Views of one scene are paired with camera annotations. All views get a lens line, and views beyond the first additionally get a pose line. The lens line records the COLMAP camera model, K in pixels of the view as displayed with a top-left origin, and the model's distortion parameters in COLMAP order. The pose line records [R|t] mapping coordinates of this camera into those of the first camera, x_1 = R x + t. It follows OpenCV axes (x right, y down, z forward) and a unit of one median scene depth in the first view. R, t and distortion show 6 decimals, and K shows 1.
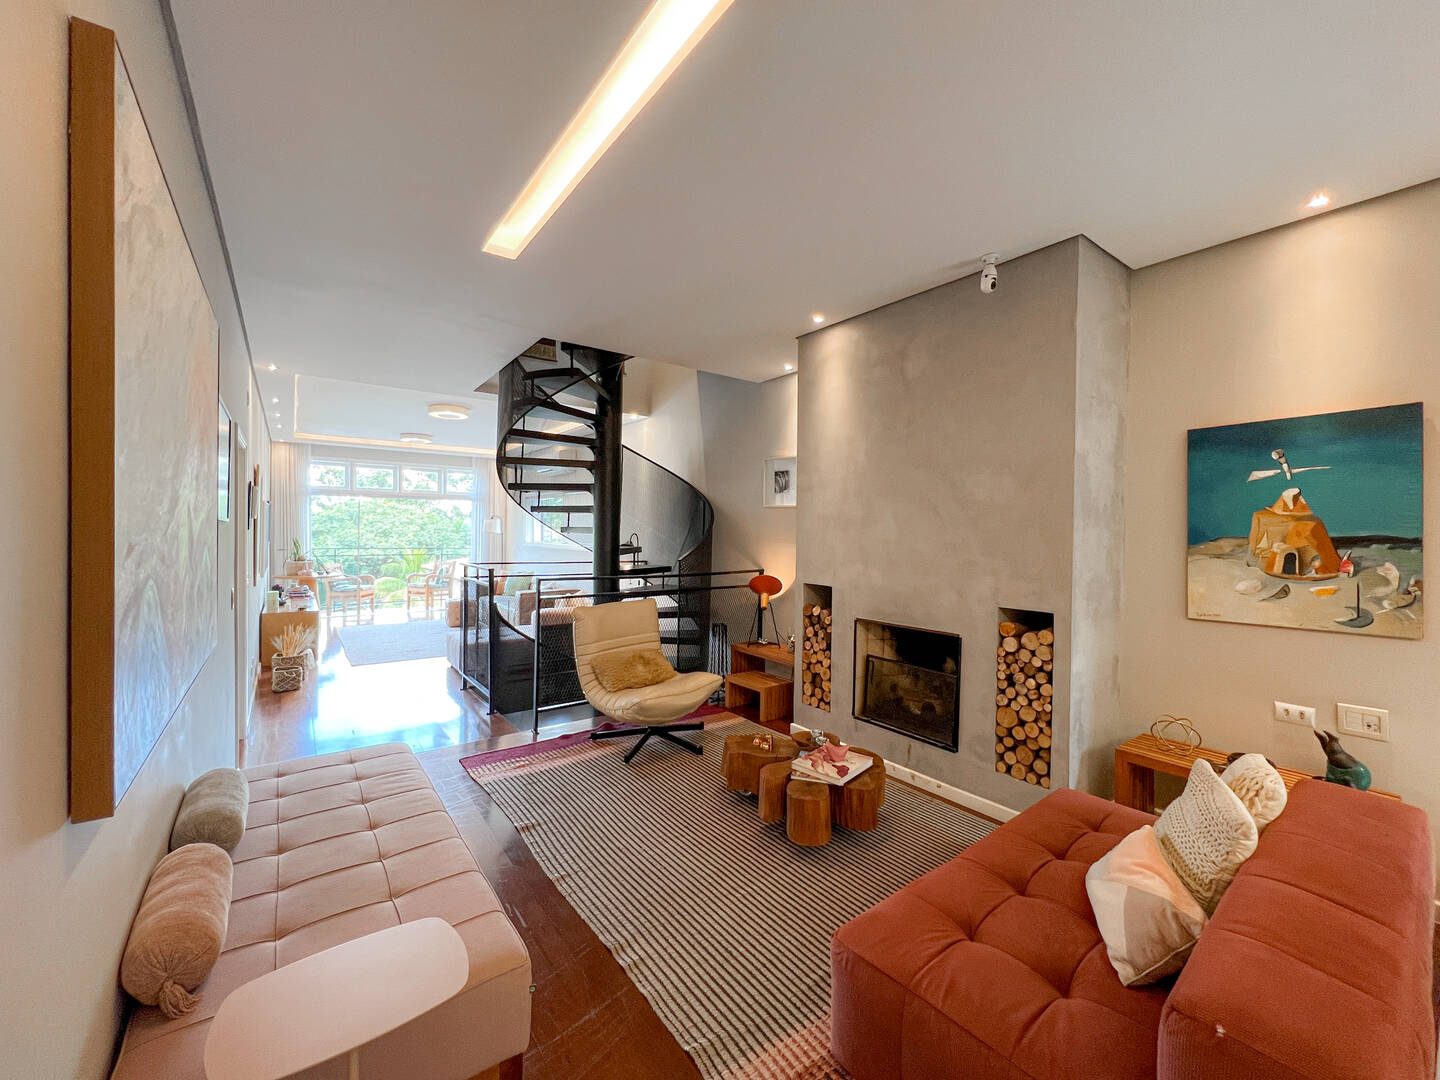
lens RADIAL K [[581.3, 0, 720.9], [0, 581.3, 532.4], [0, 0, 1]] dist [-0.004323, 0.000814]
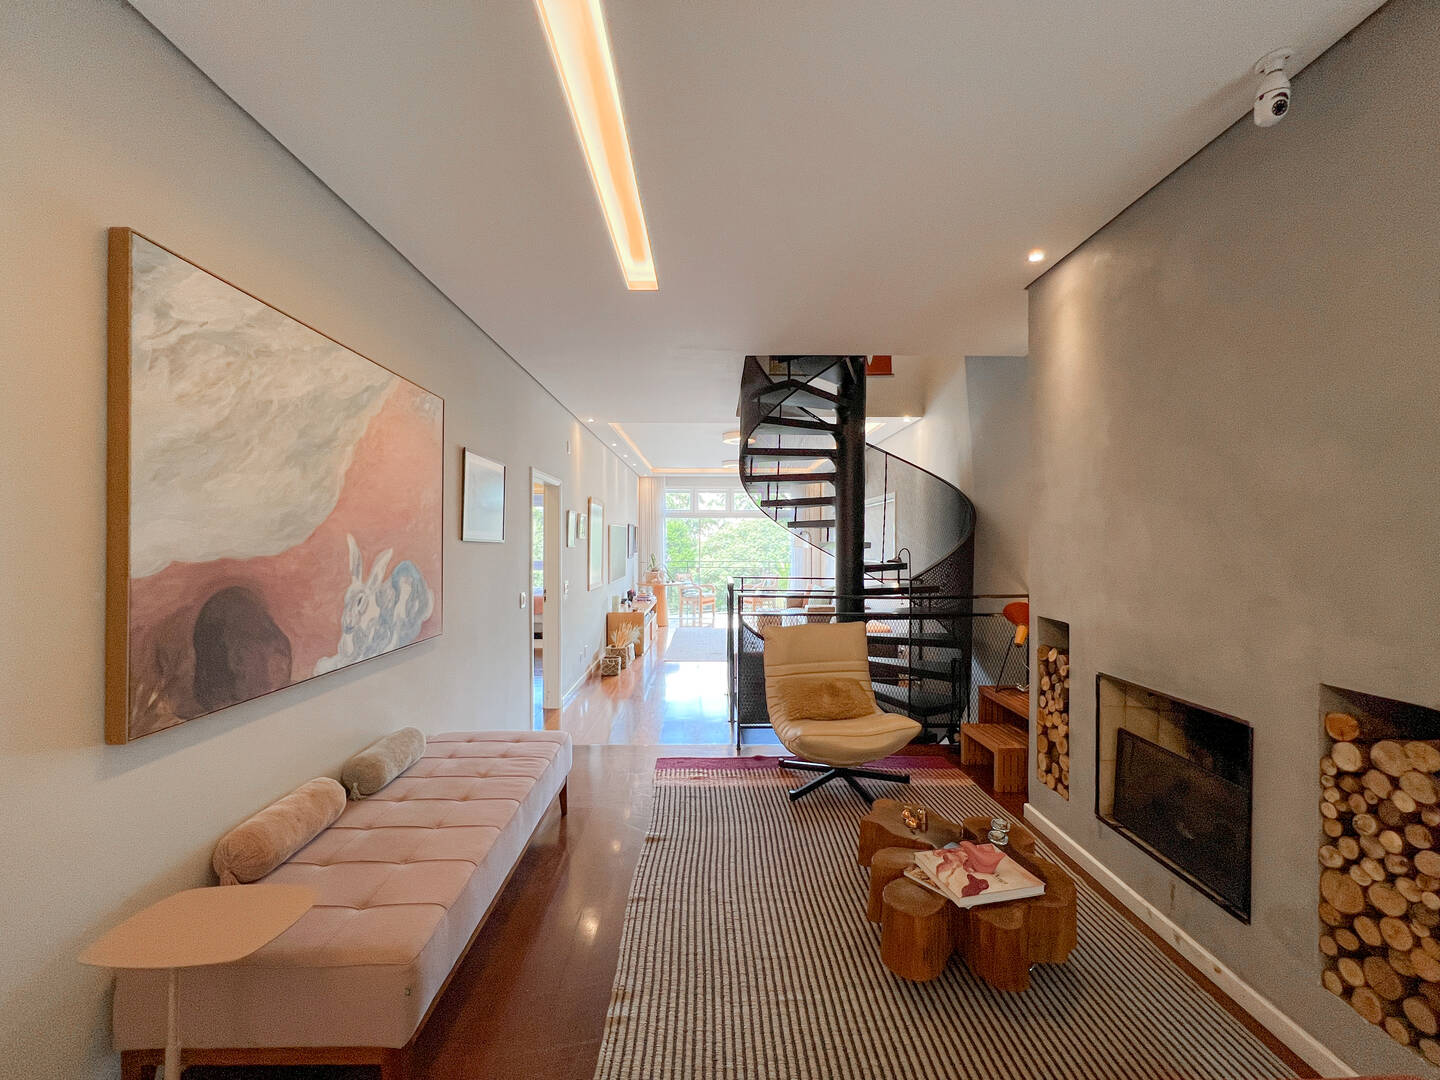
lens RADIAL K [[583.0, 0, 713.9], [0, 583.0, 537.3], [0, 0, 1]] dist [0.000999, -0.000140]
pose [[0.806244, -0.015524, -0.591380, 0.346052], [0.006355, 0.999825, -0.017583, -0.003063], [0.591549, 0.010418, 0.806202, 0.217985]]
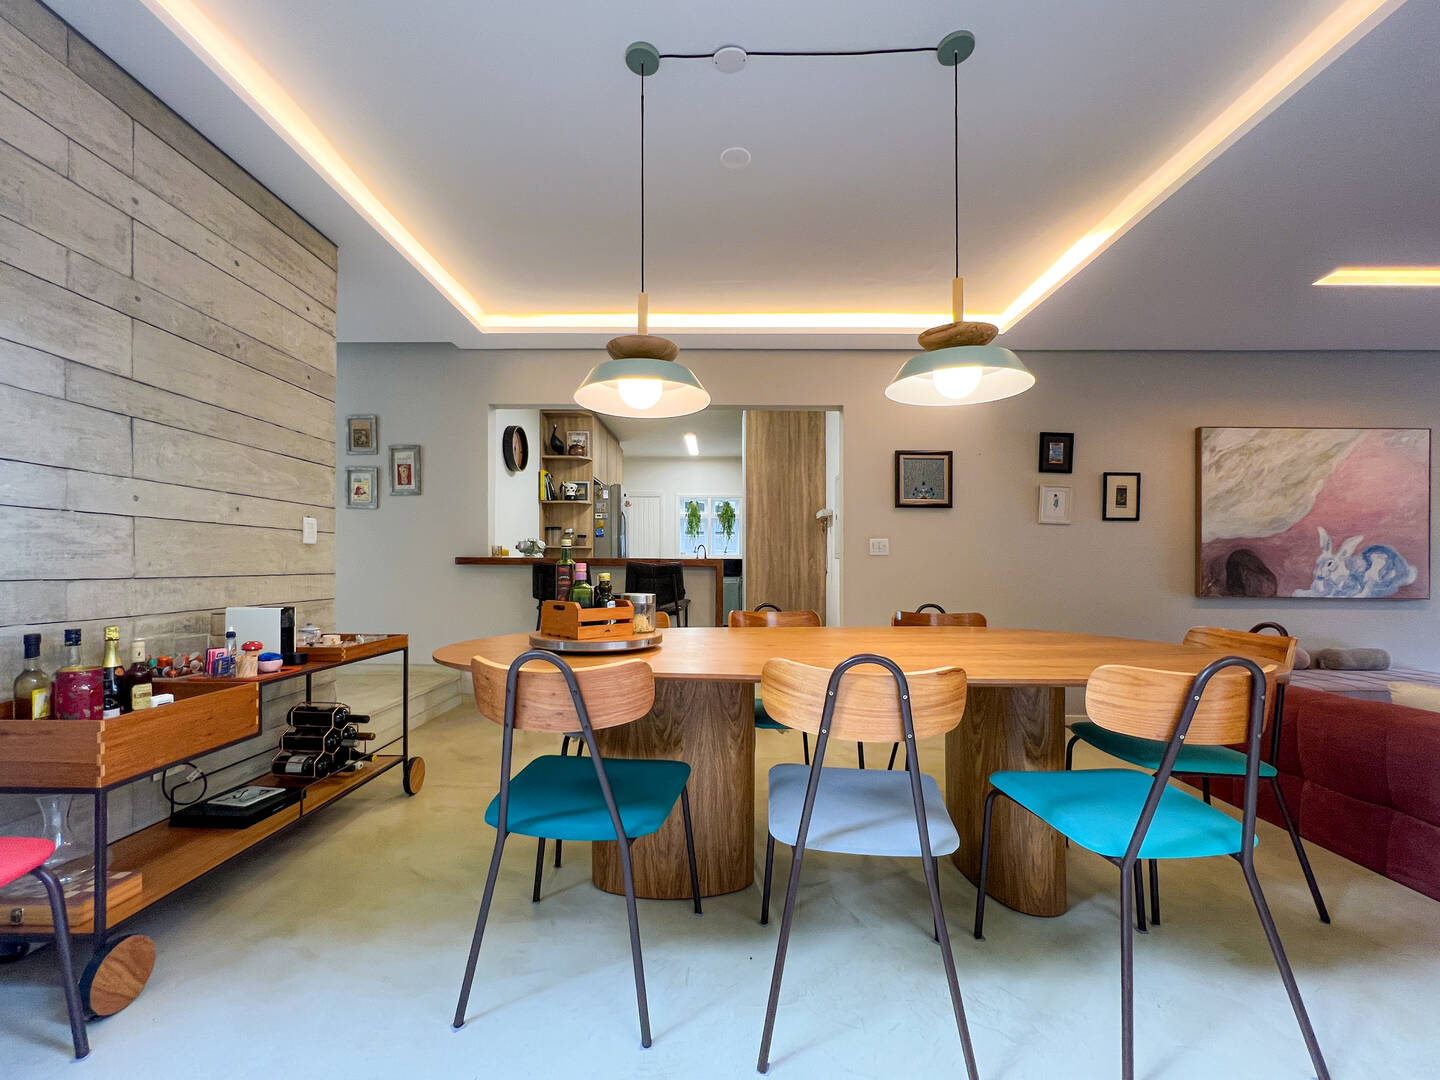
lens RADIAL K [[581.3, 0, 715.1], [0, 581.3, 564.6], [0, 0, 1]] dist [-0.004323, 0.000814]
pose [[-0.606895, -0.018532, -0.794566, 1.589829], [-0.017193, 0.999800, -0.010186, 0.113006], [0.794596, 0.007479, -0.607092, 0.236443]]
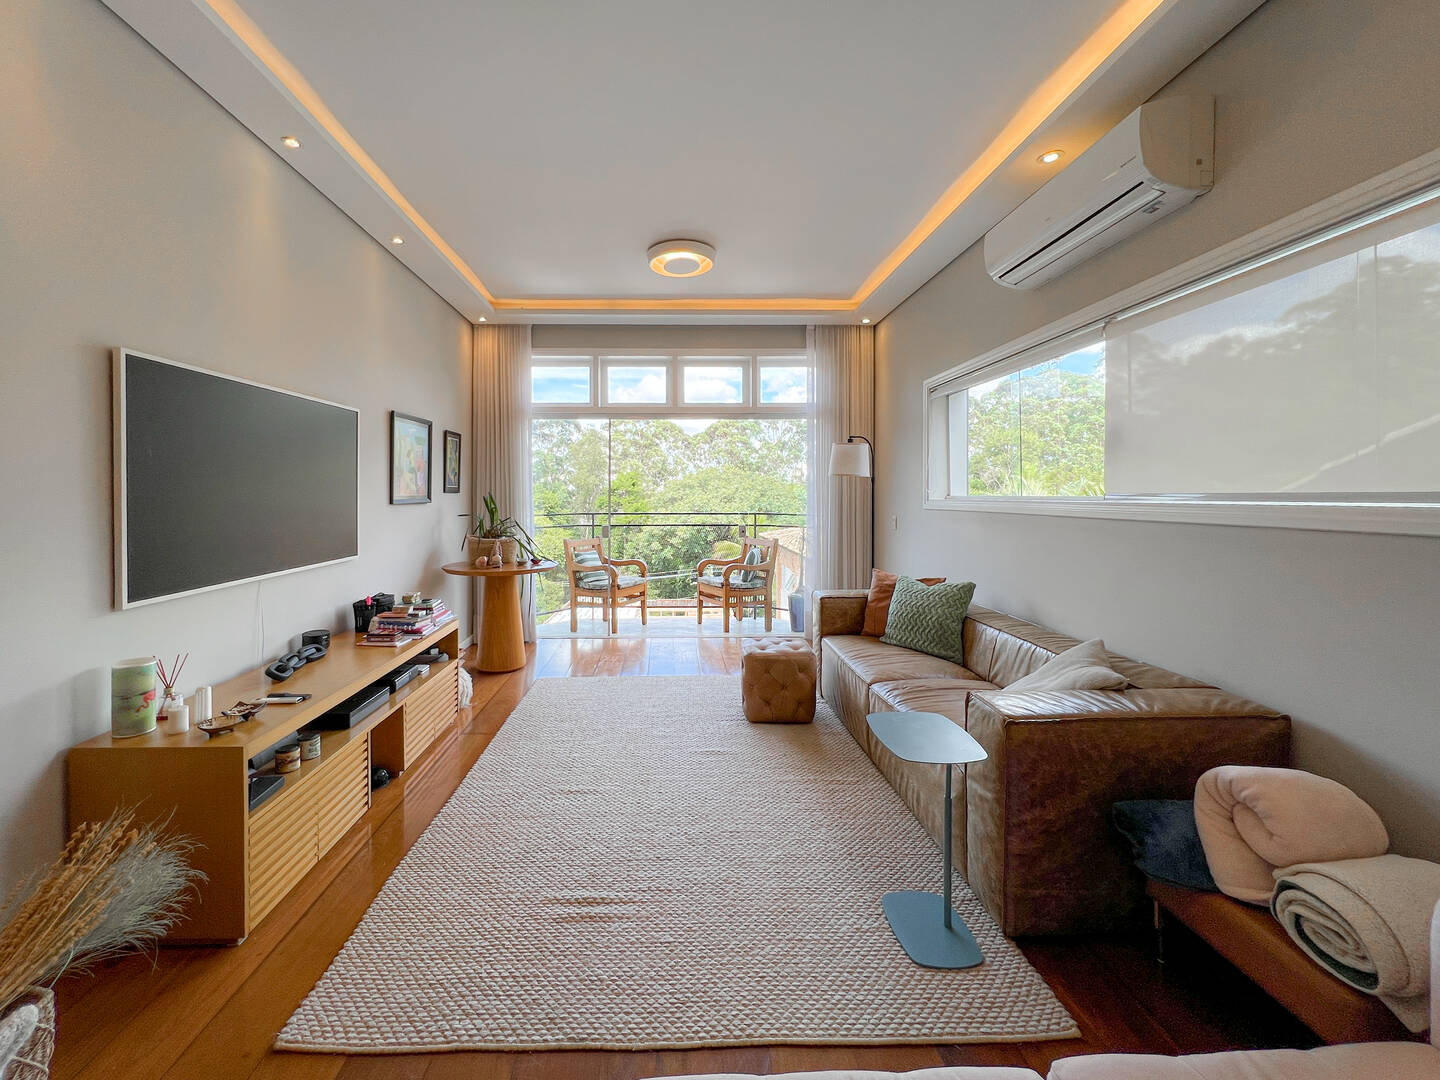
lens RADIAL K [[581.3, 0, 697.5], [0, 581.3, 495.8], [0, 0, 1]] dist [-0.004323, 0.000814]
pose [[0.828620, -0.015478, -0.559598, -0.875579], [0.012490, 0.999880, -0.009162, 0.059078], [0.559673, 0.000602, 0.828714, 2.074587]]
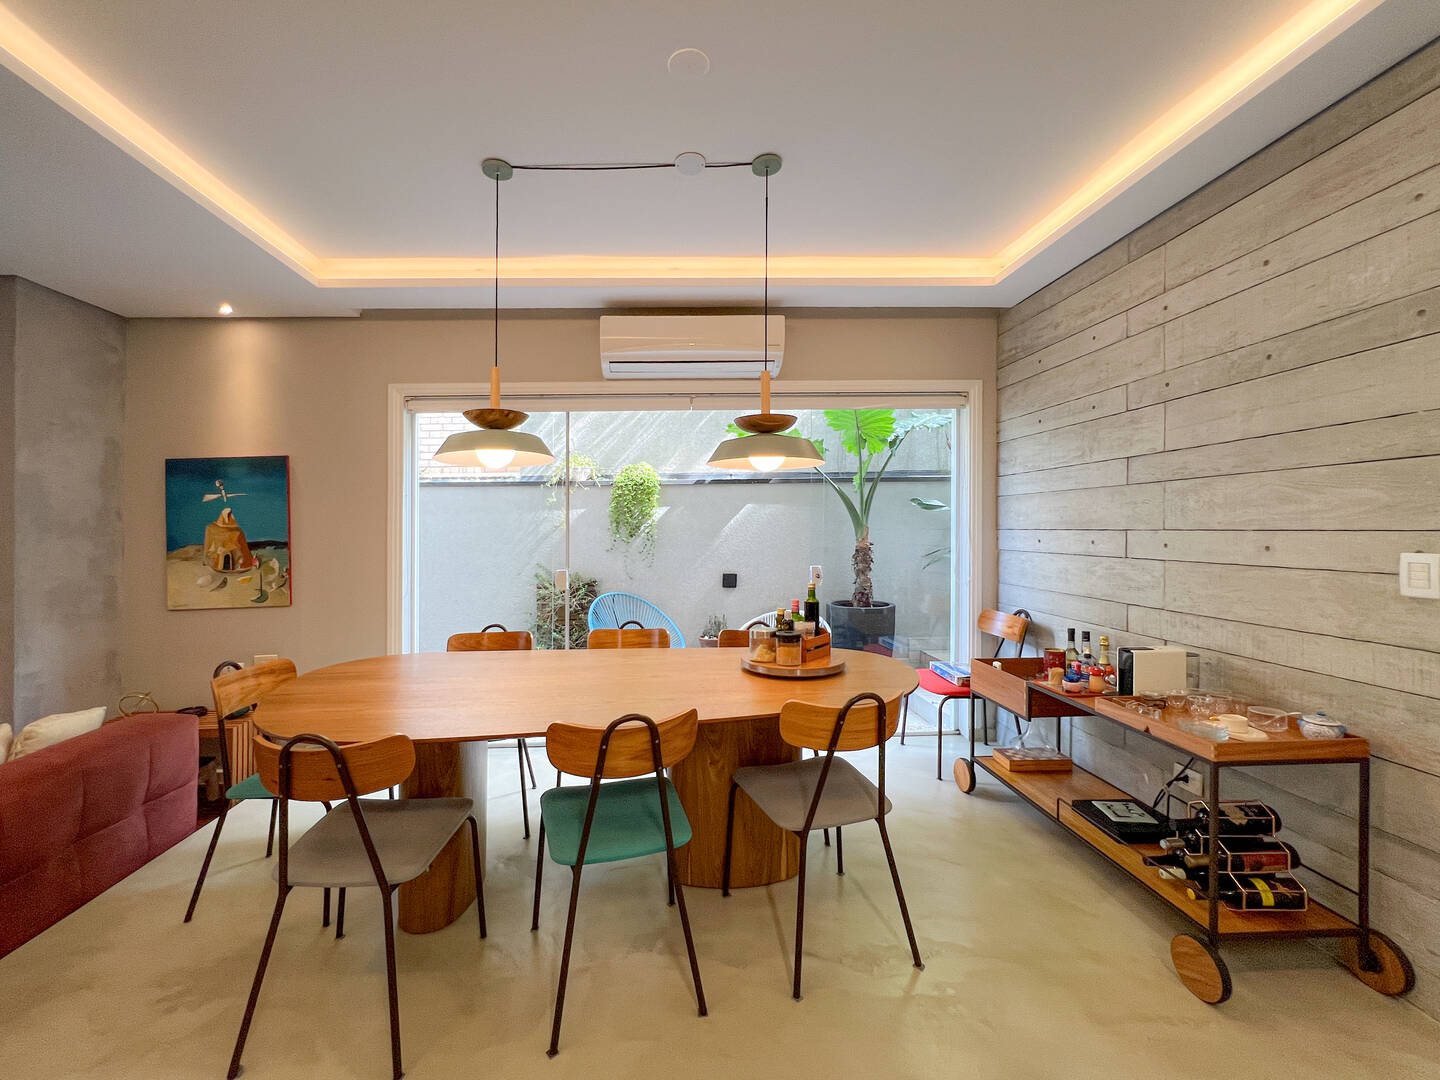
lens RADIAL K [[583.0, 0, 680.3], [0, 583.0, 523.3], [0, 0, 1]] dist [0.000999, -0.000140]
pose [[0.565385, -0.011356, 0.824749, 0.380888], [0.025351, 0.999672, -0.003614, -0.005655], [-0.824437, 0.022951, 0.565487, -0.596056]]
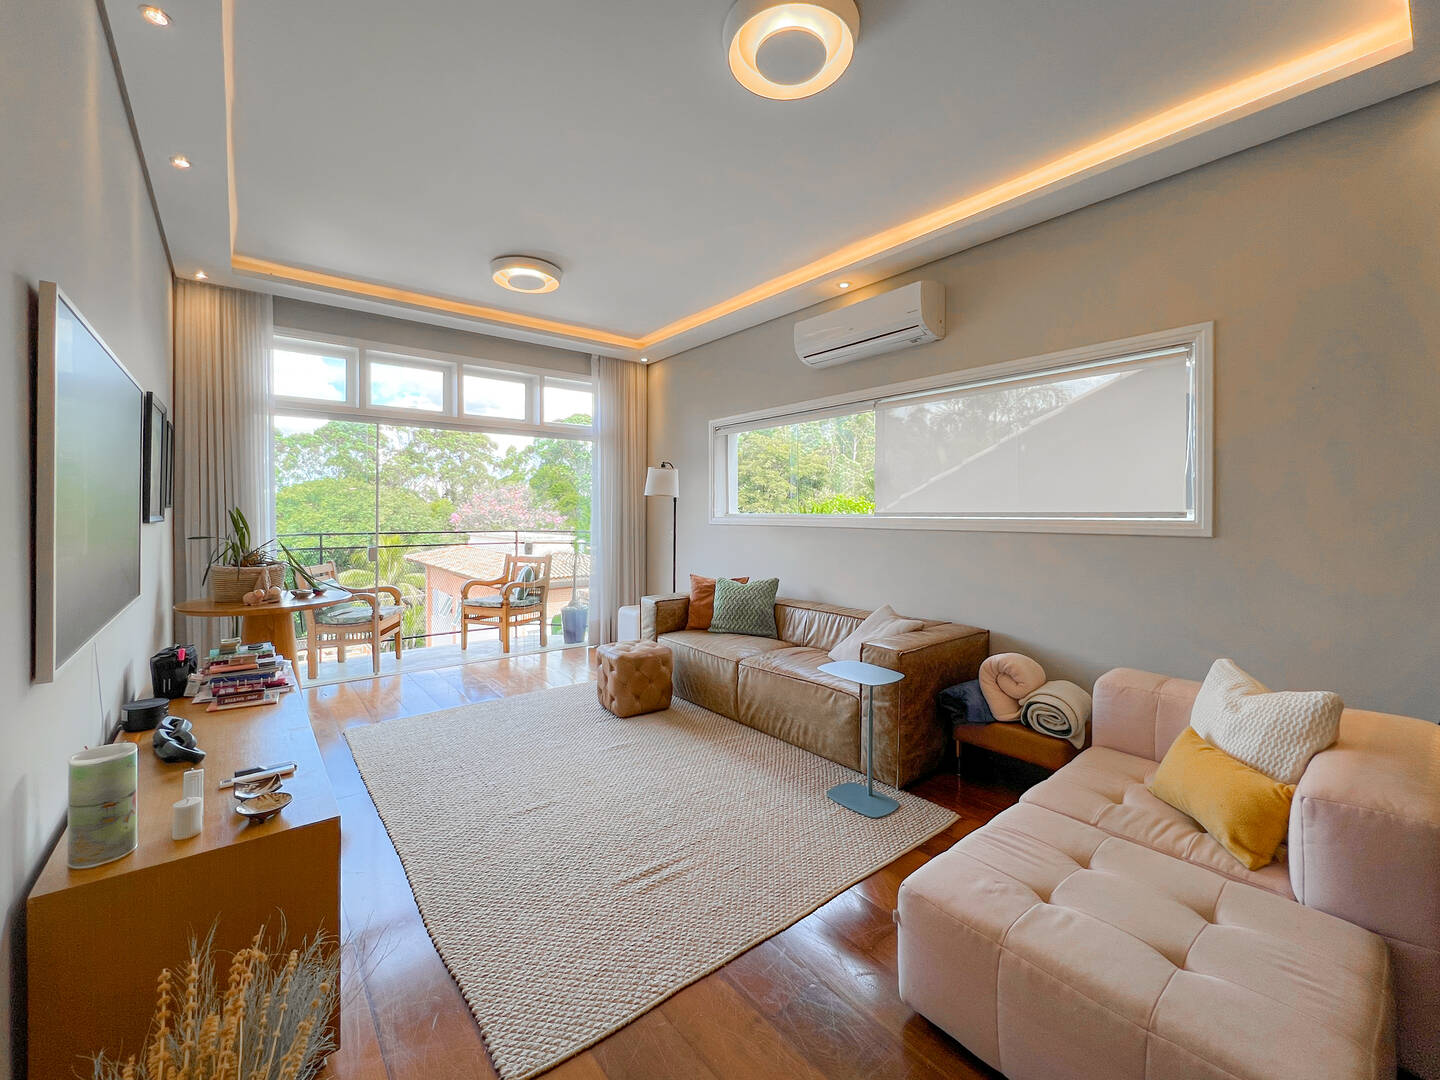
lens RADIAL K [[581.3, 0, 717.2], [0, 581.3, 508.5], [0, 0, 1]] dist [-0.004323, 0.000814]
pose [[0.998535, -0.012246, 0.052704, -1.305118], [0.012773, 0.999872, -0.009658, 0.055182], [-0.052579, 0.010318, 0.998563, 1.798049]]
